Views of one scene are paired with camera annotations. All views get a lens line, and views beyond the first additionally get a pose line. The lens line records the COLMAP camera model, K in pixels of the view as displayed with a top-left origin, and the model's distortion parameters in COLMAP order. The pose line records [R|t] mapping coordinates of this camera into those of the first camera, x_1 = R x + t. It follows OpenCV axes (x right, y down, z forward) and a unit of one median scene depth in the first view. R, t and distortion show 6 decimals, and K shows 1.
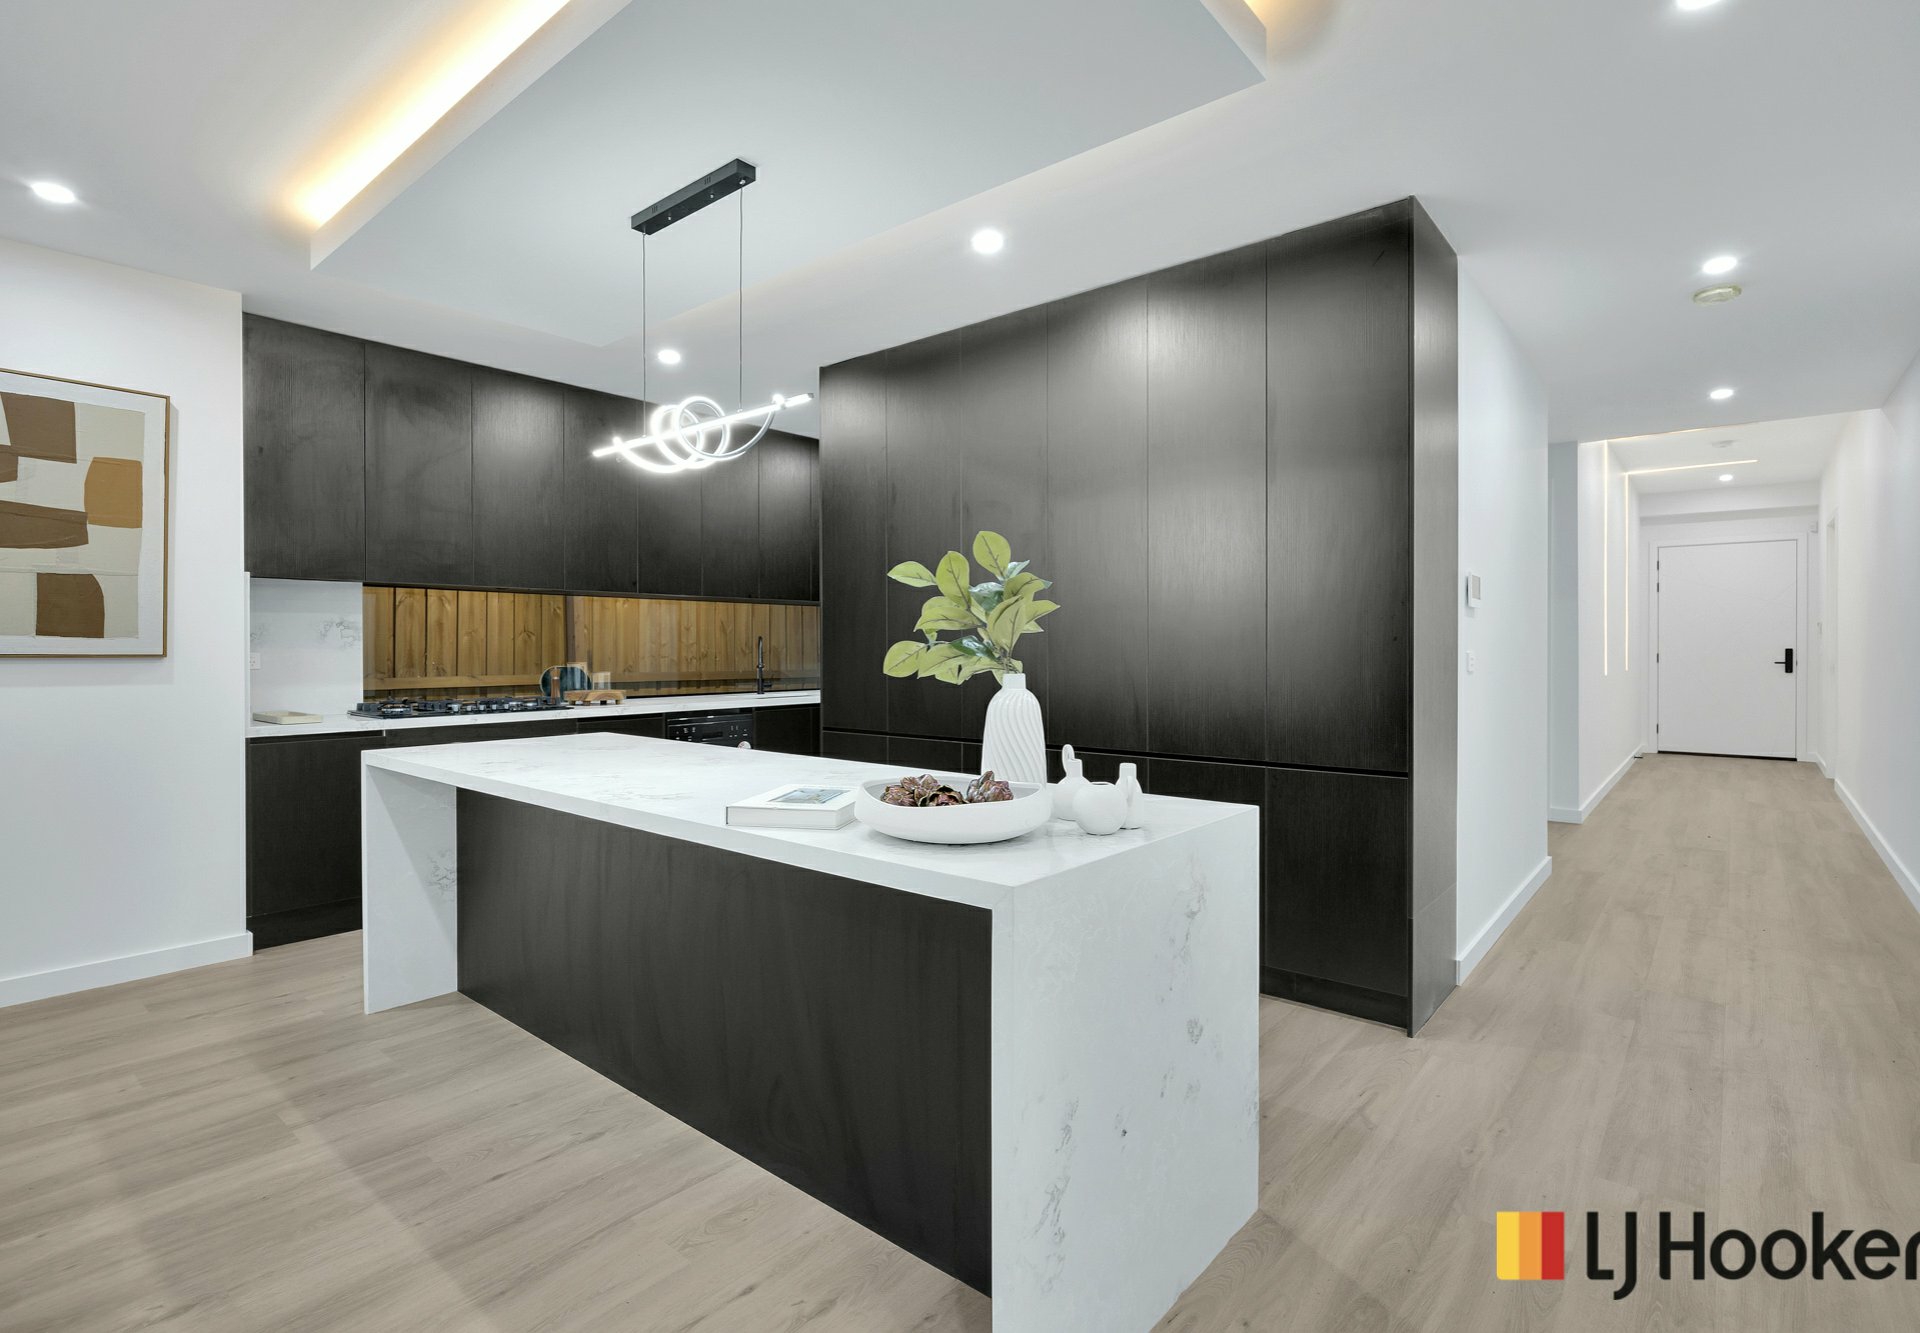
lens RADIAL K [[925.9, 0, 972.7], [0, 925.9, 650.5], [0, 0, 1]] dist [-0.008601, -0.000611]
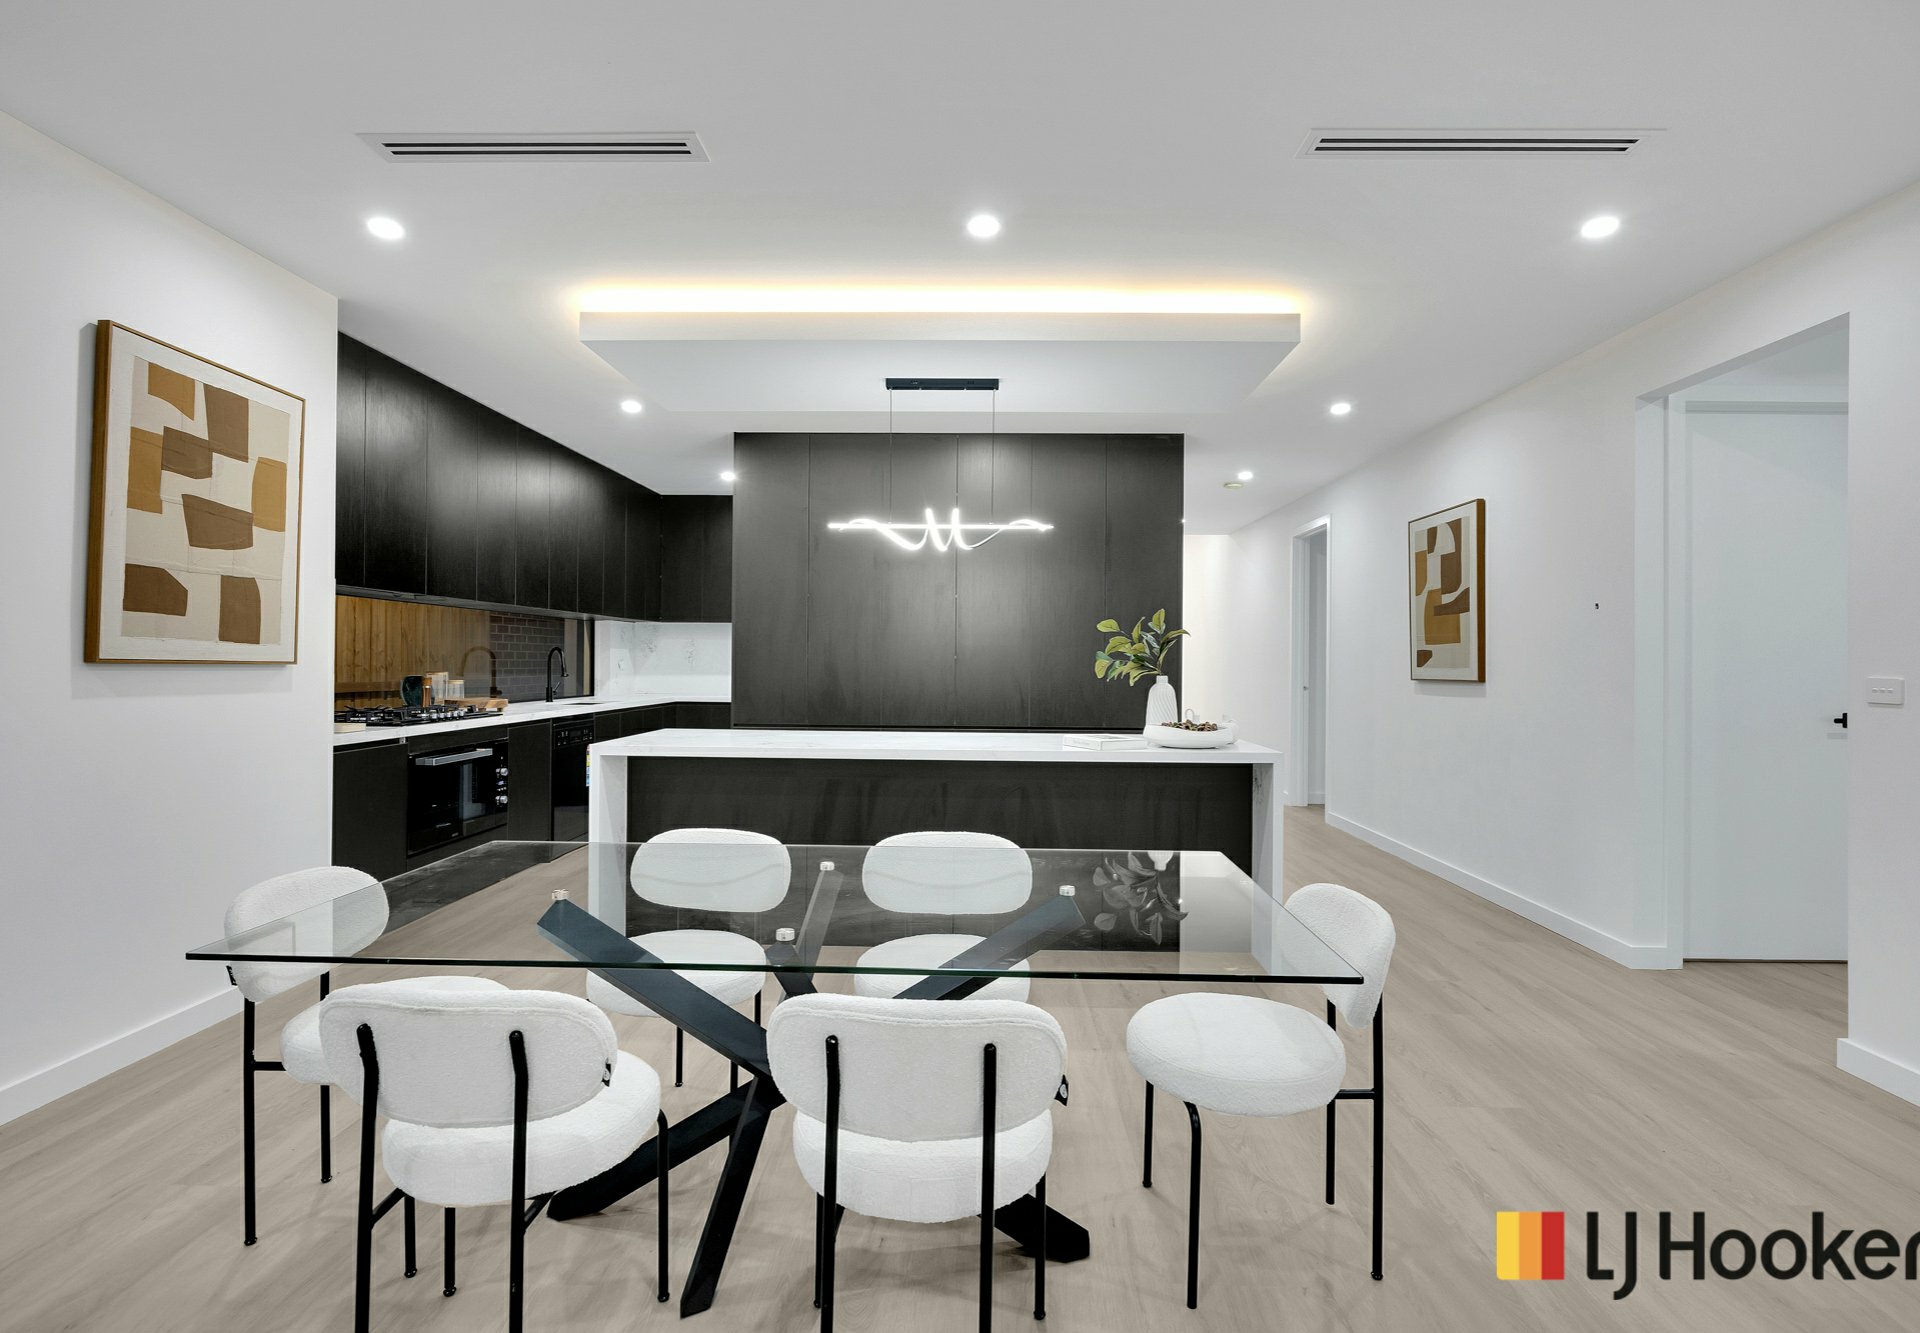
lens RADIAL K [[925.9, 0, 965.0], [0, 925.9, 655.8], [0, 0, 1]] dist [-0.008601, -0.000611]
pose [[0.785256, 0.012544, 0.619045, -0.951745], [-0.008485, 0.999919, -0.009499, 0.000947], [-0.619114, 0.002206, 0.785298, -0.213825]]
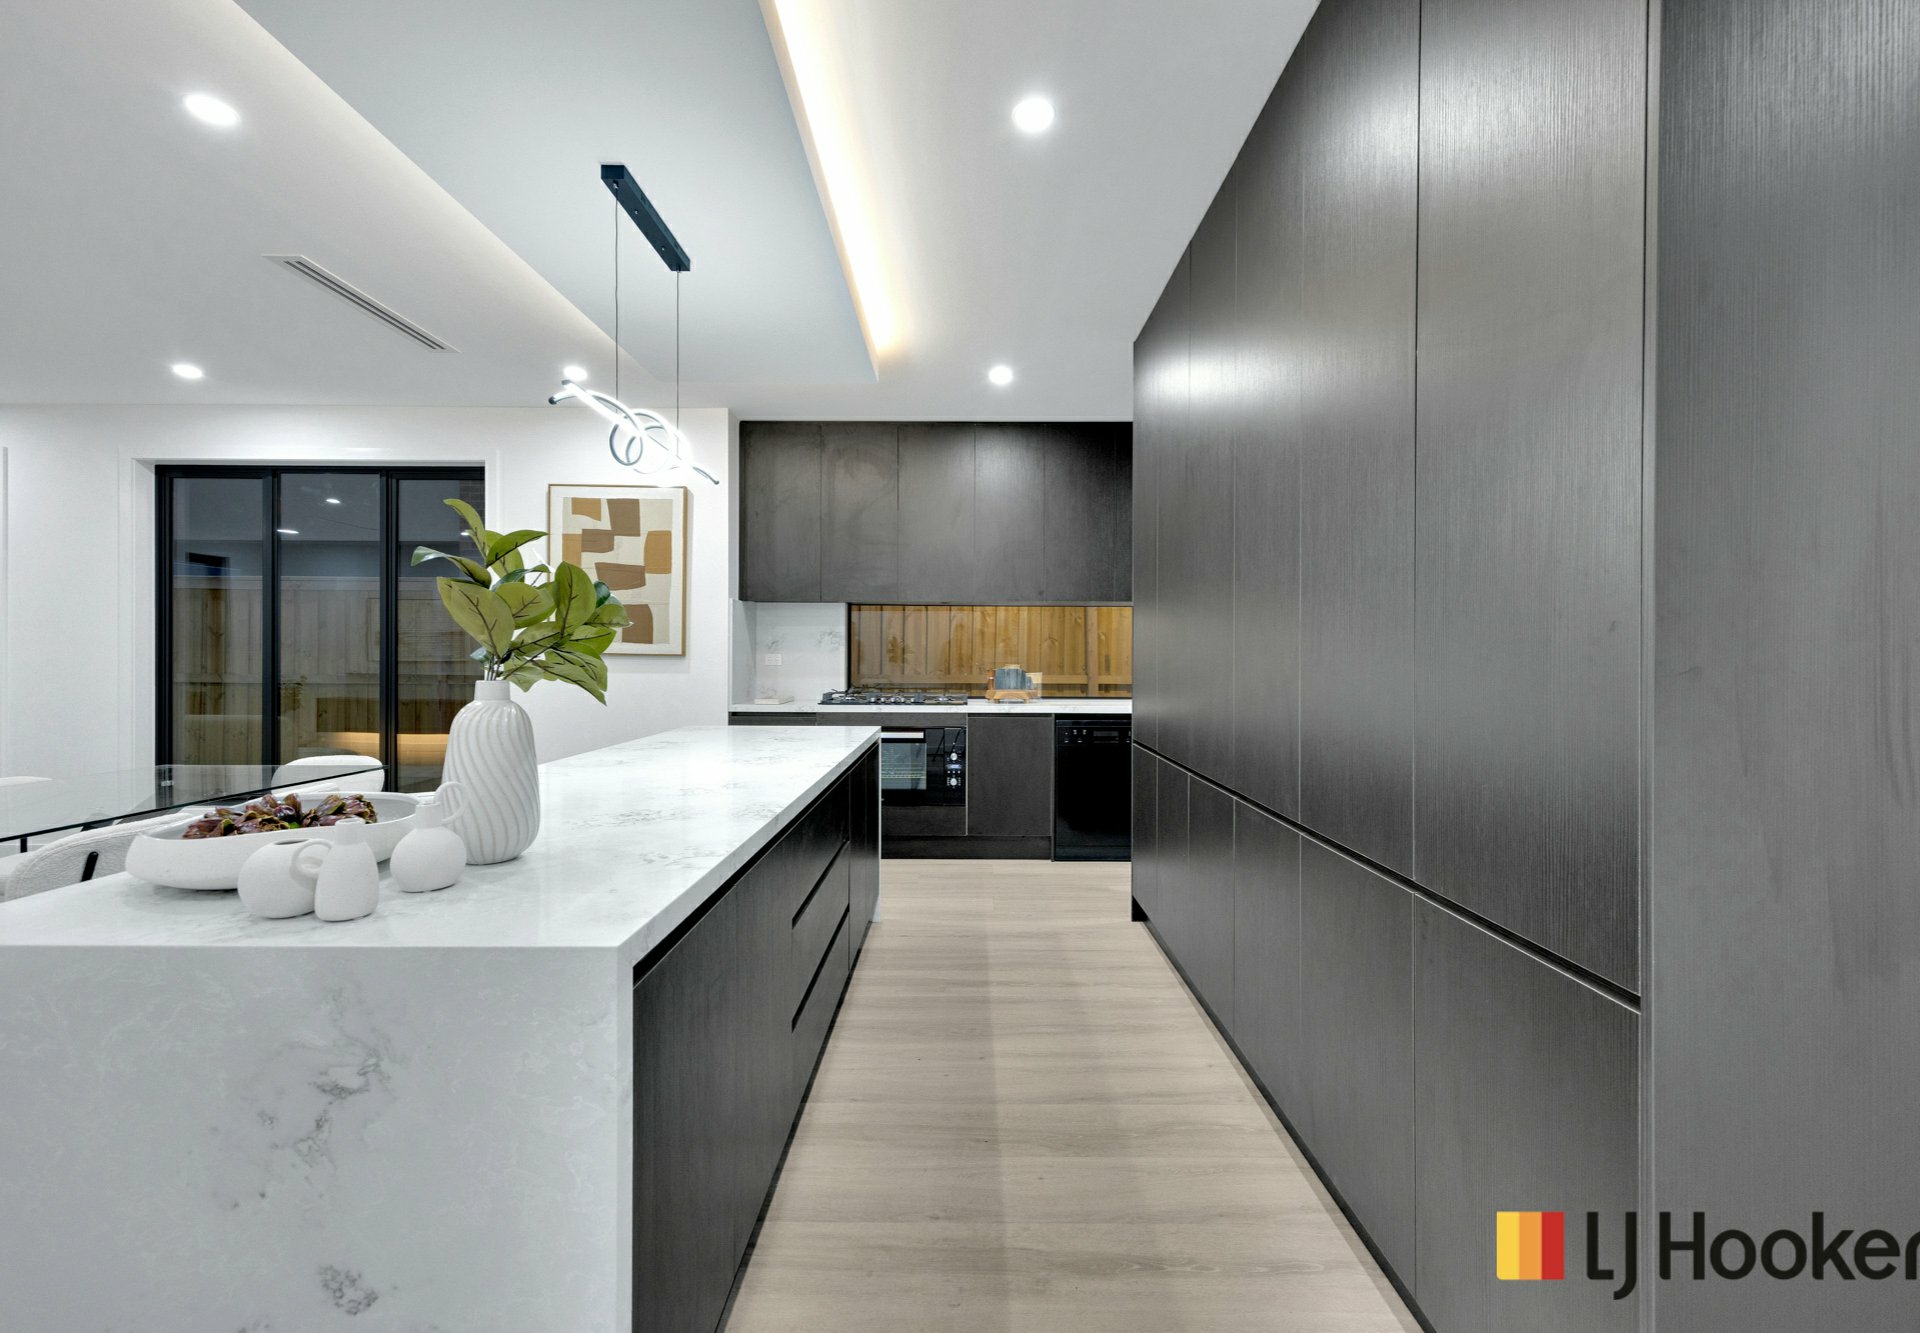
lens RADIAL K [[804.9, 0, 963.1], [0, 804.9, 659.1], [0, 0, 1]] dist [0.005300, 0.000712]
pose [[0.638322, 0.009125, -0.769715, 0.471121], [-0.007288, 0.999957, 0.005810, 0.000476], [0.769735, 0.001901, 0.638361, 0.514431]]
